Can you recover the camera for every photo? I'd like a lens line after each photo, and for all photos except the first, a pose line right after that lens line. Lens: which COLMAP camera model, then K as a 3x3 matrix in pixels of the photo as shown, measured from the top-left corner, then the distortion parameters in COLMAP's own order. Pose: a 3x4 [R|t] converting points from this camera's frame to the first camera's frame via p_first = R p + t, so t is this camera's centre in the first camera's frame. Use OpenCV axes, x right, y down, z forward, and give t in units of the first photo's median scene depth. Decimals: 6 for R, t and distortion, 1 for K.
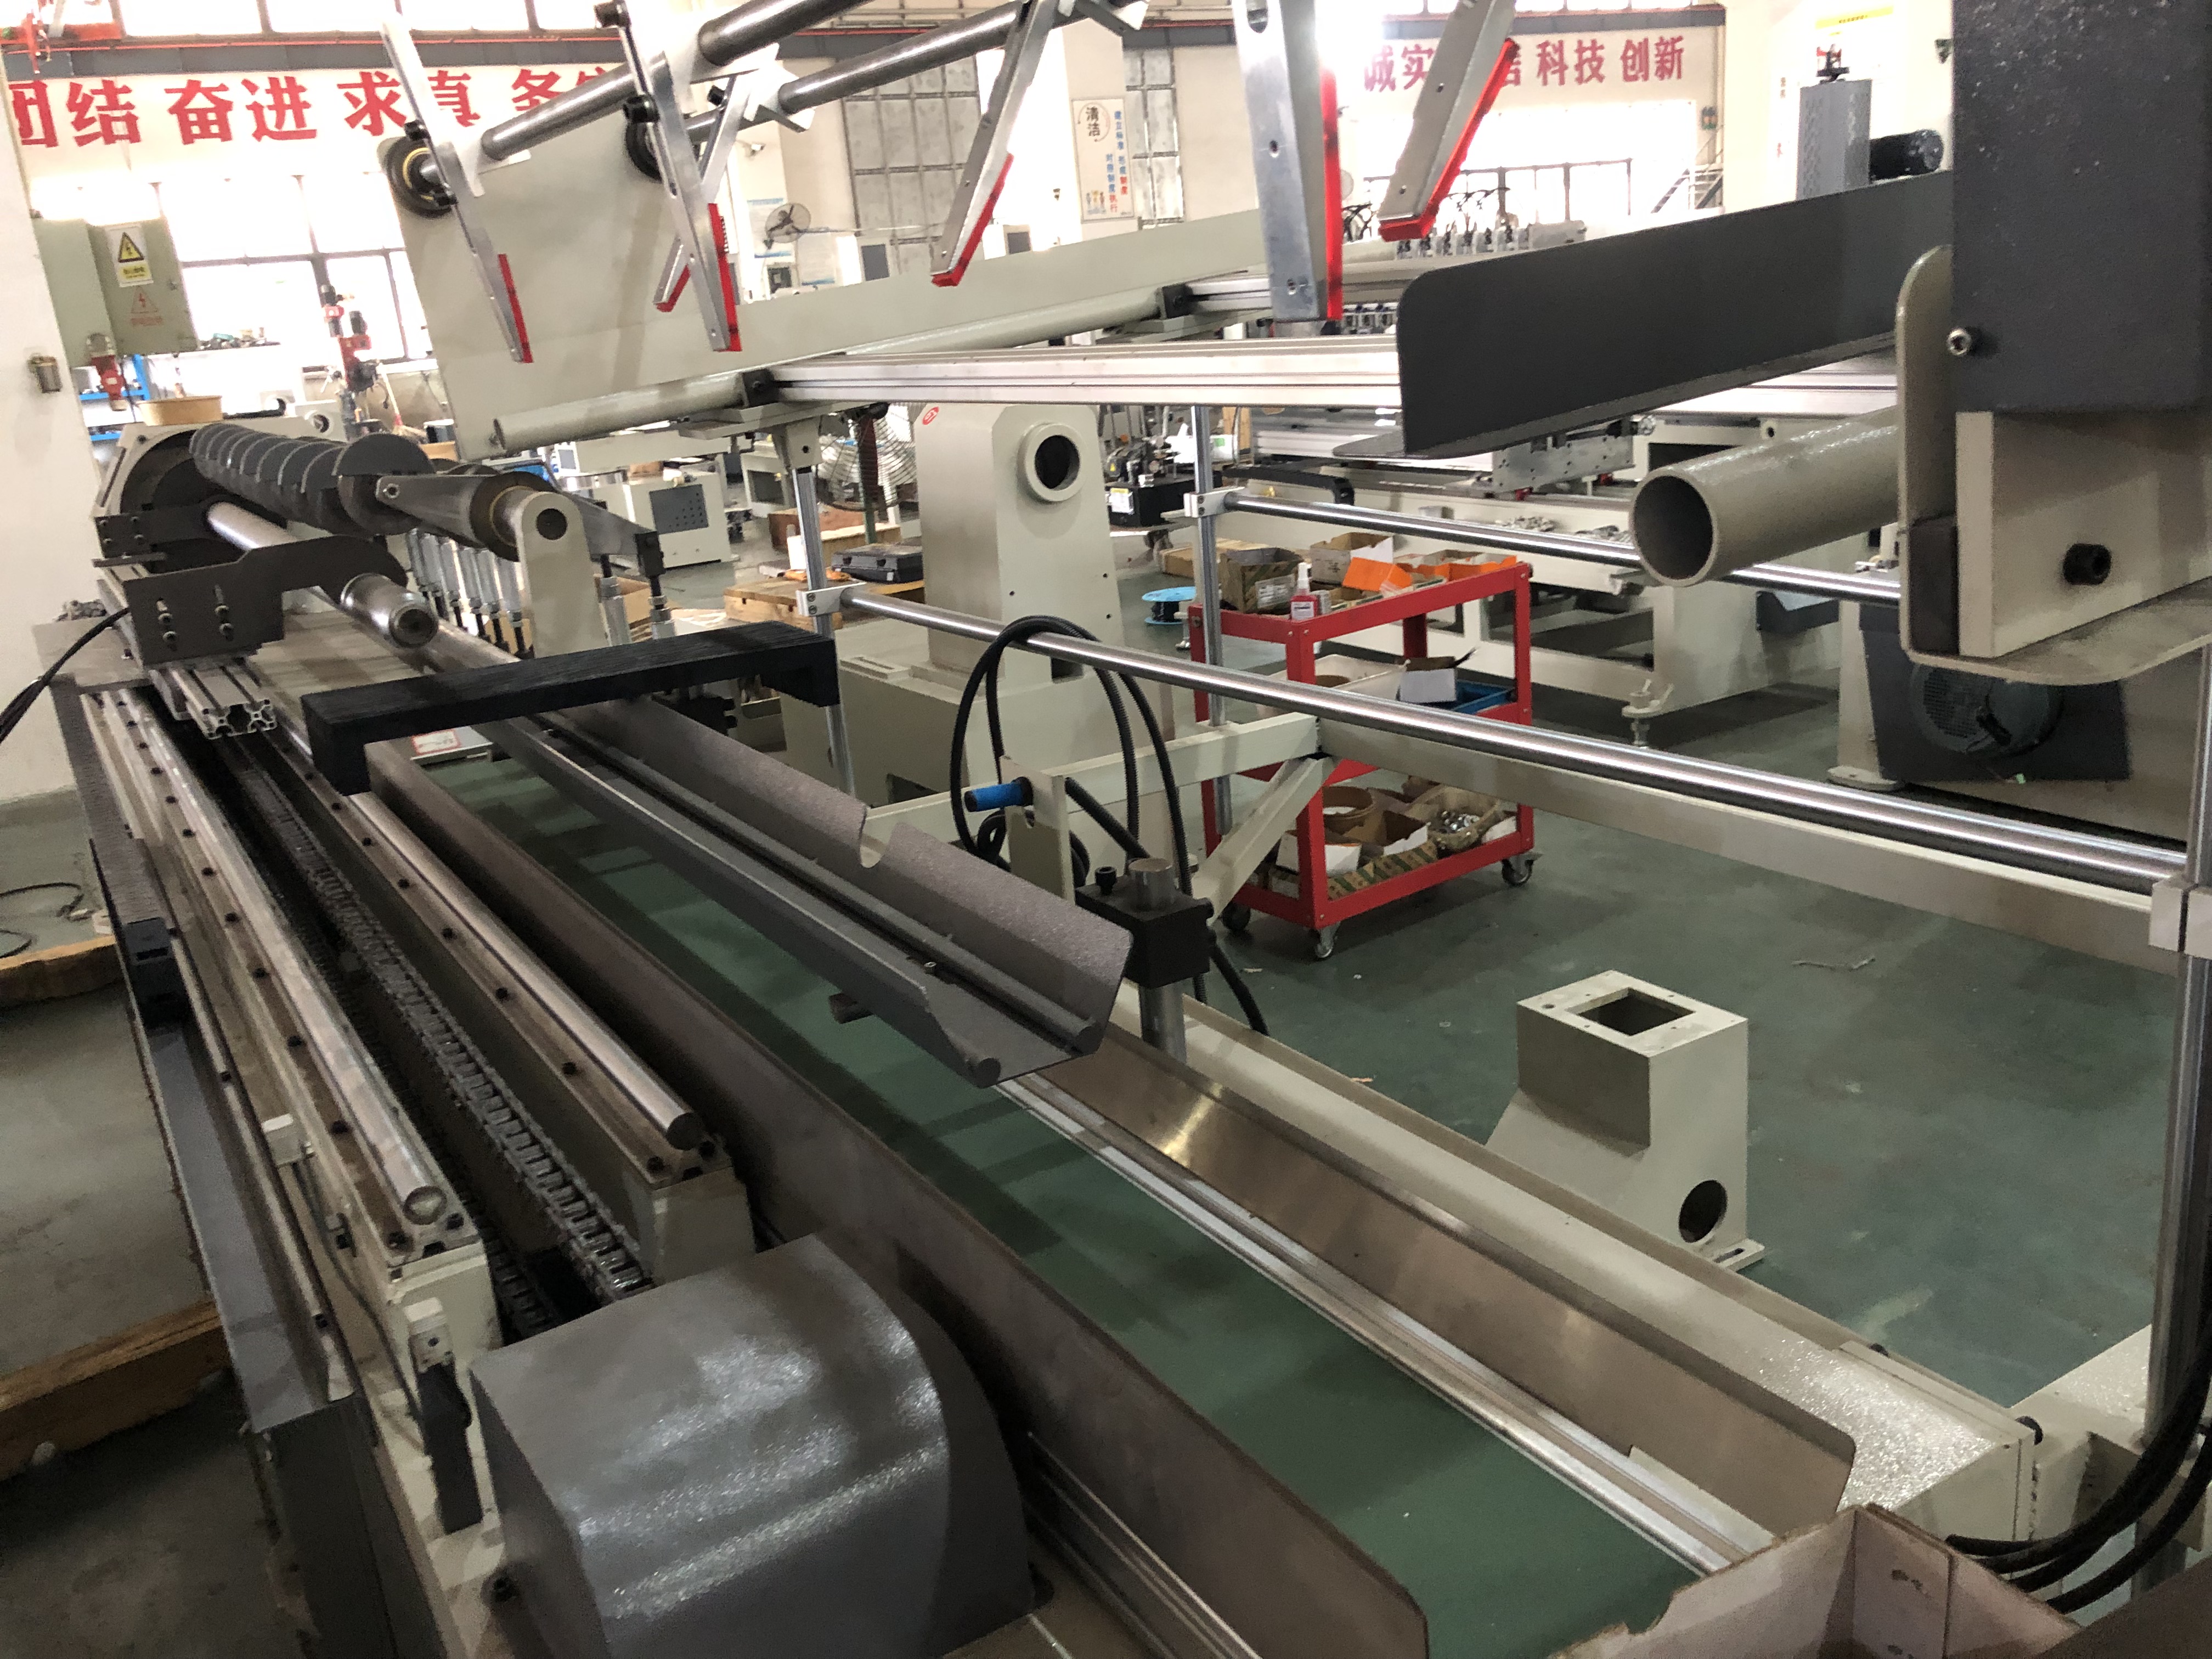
lens RADIAL K [[1801.6, 0, 1122.3], [0, 1801.6, 824.2], [0, 0, 1]] dist [0.024098, -0.025670]
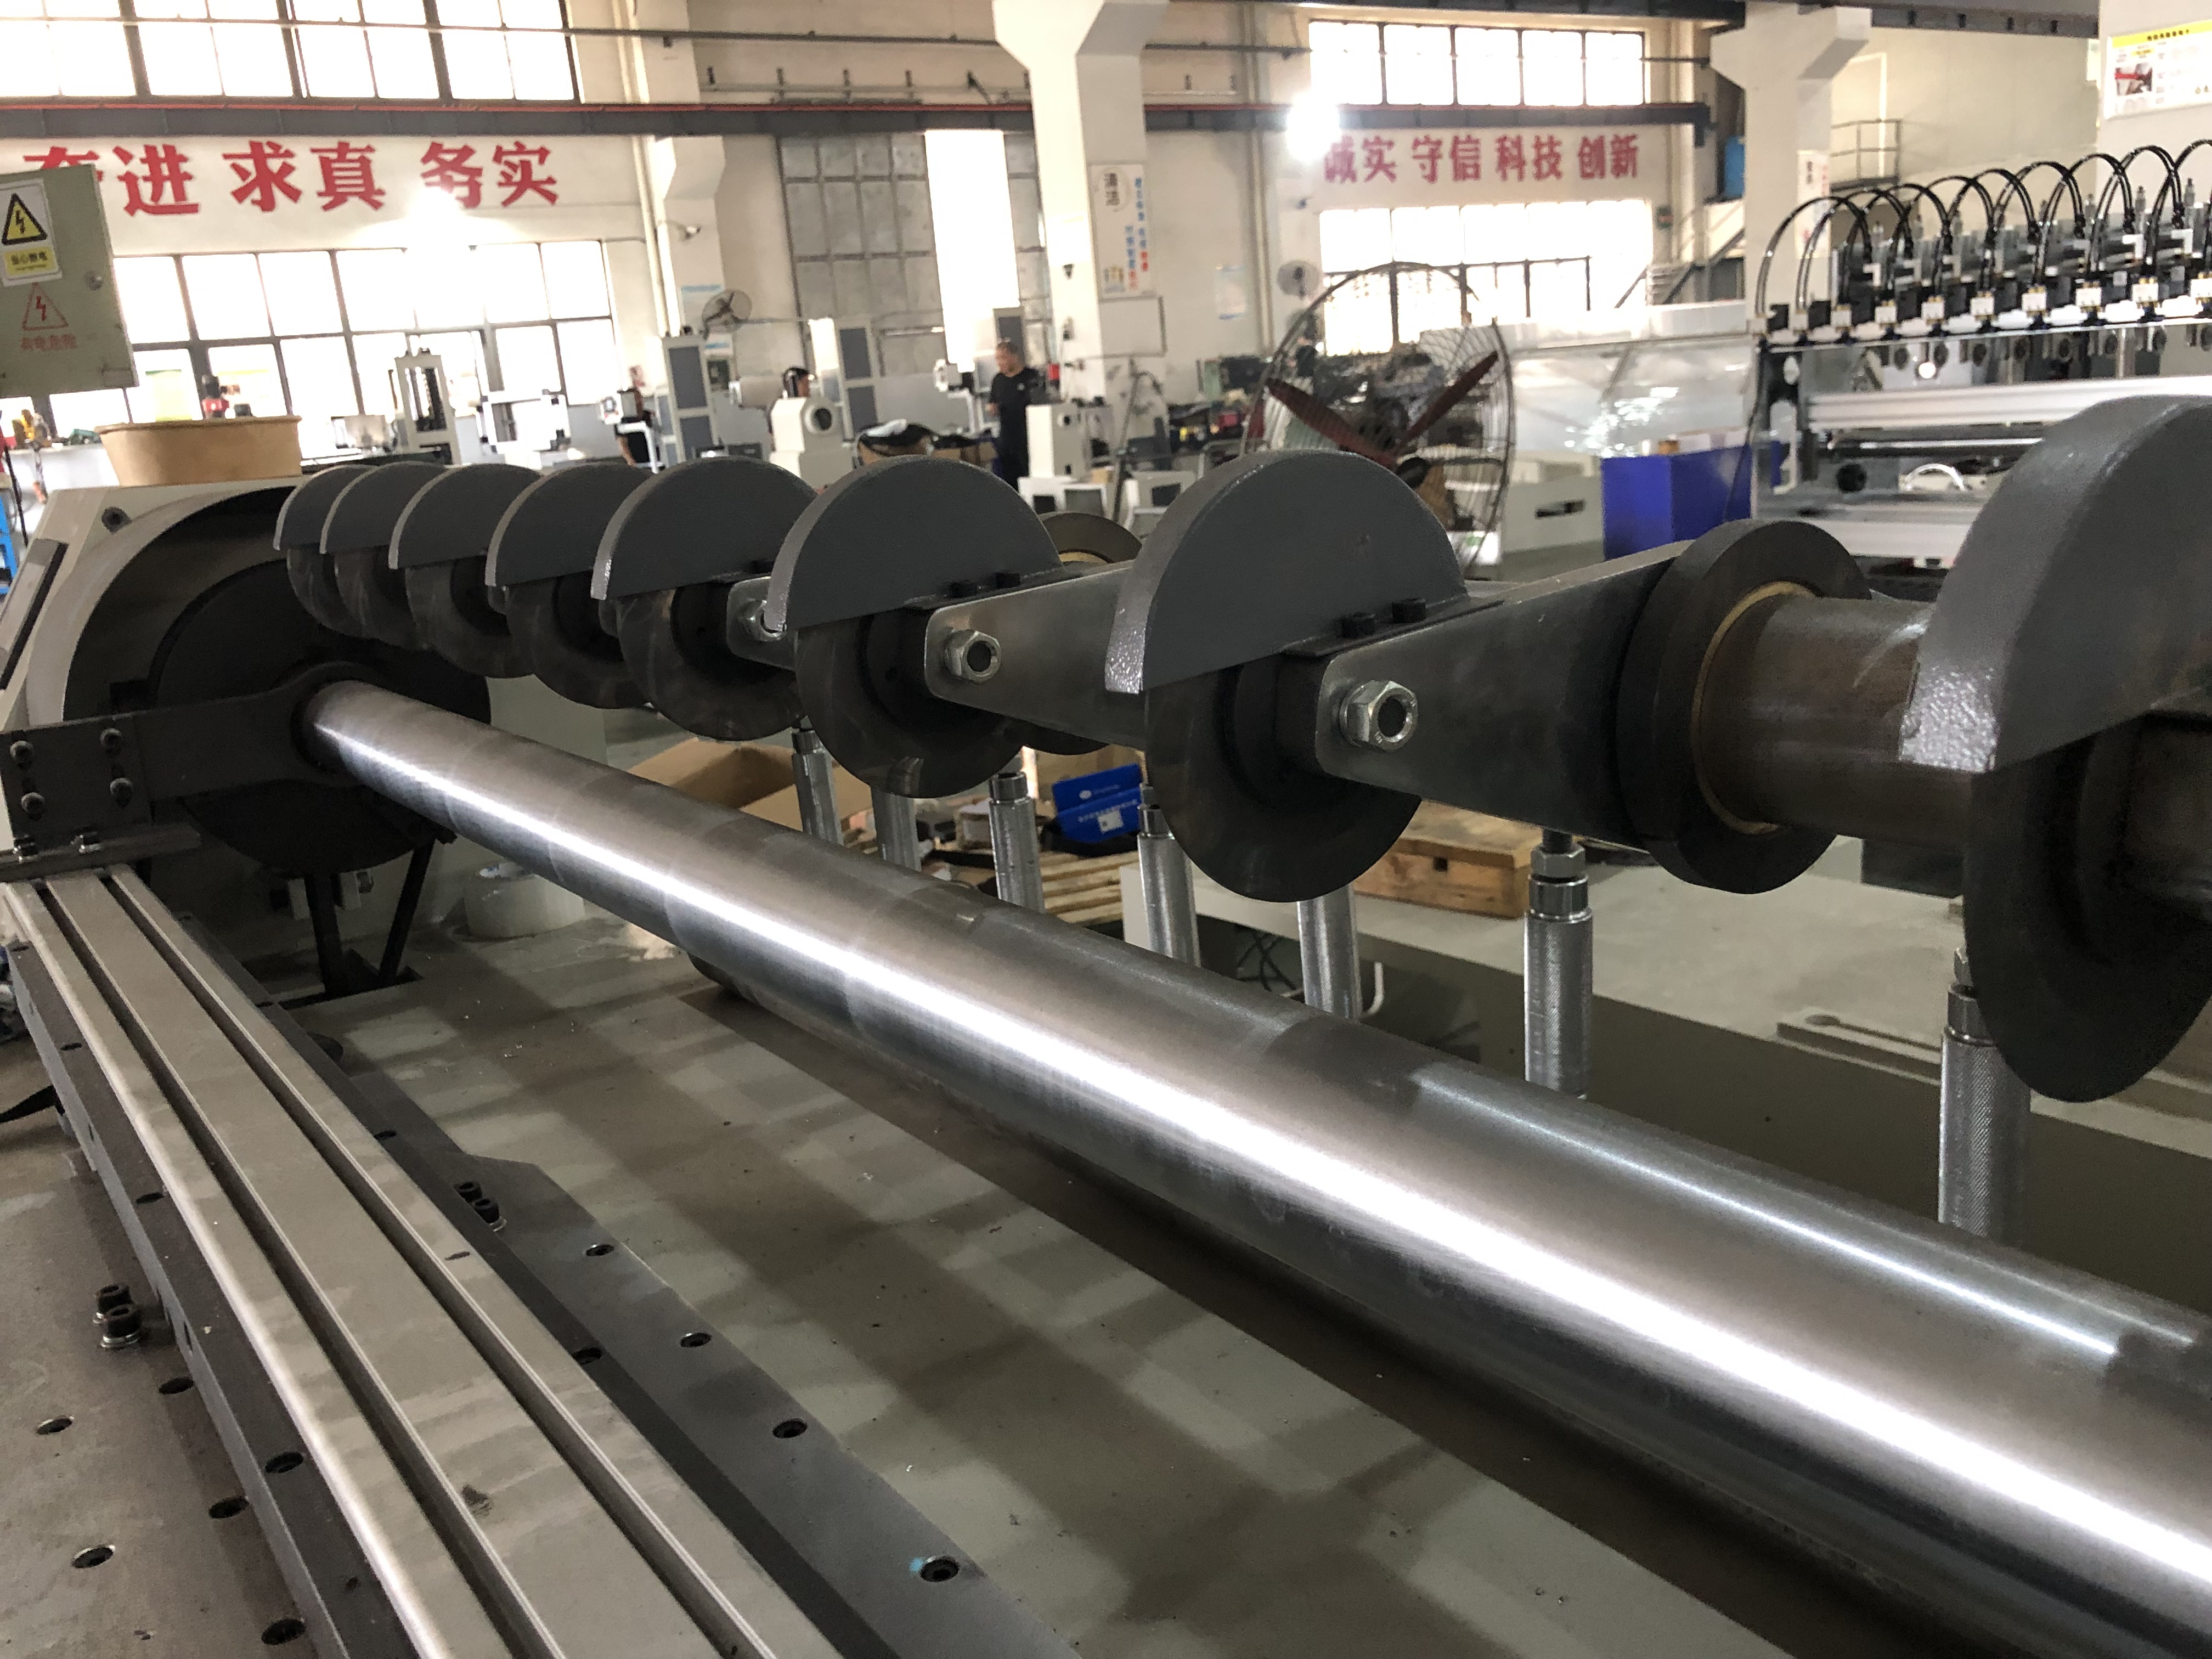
lens RADIAL K [[1806.8, 0, 1106.0], [0, 1806.8, 829.5], [0, 0, 1]] dist [0.010599, -0.008811]
pose [[0.997908, -0.013625, 0.063200, -0.055914], [0.017111, 0.998342, -0.054952, -0.019073], [-0.062346, 0.055919, 0.996487, 0.095132]]
